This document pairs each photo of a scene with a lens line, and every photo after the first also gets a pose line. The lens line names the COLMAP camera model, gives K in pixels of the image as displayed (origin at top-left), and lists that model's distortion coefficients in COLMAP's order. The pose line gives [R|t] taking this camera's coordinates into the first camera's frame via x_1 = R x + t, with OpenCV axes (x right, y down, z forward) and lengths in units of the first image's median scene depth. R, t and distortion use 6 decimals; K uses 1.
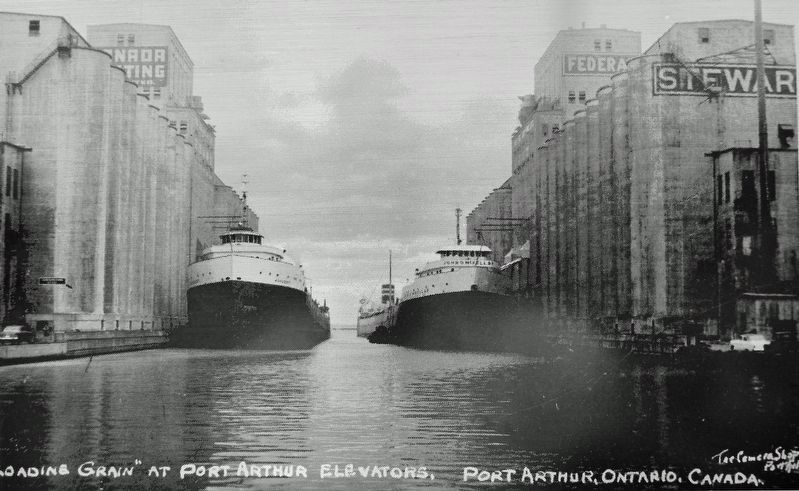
lens RADIAL K [[654.4, 0, 399.7], [0, 654.4, 245.1], [0, 0, 1]] dist [0.004801, -0.000408]
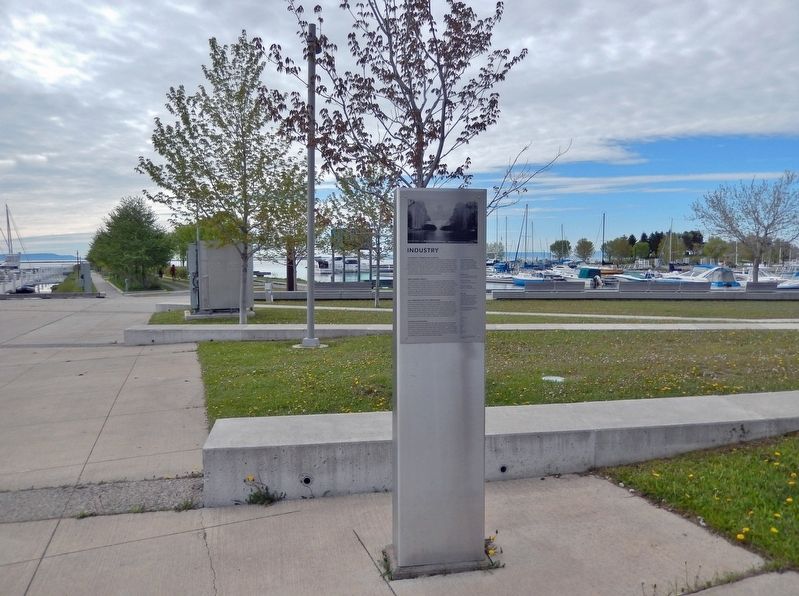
lens RADIAL K [[583.3, 0, 400.4], [0, 583.3, 297.1], [0, 0, 1]] dist [0.005221, 0.001275]
pose [[0.986070, -0.001048, 0.166328, -2.388644], [-0.011823, 0.997009, 0.076371, 0.540654], [-0.165911, -0.077274, 0.983109, -8.814670]]
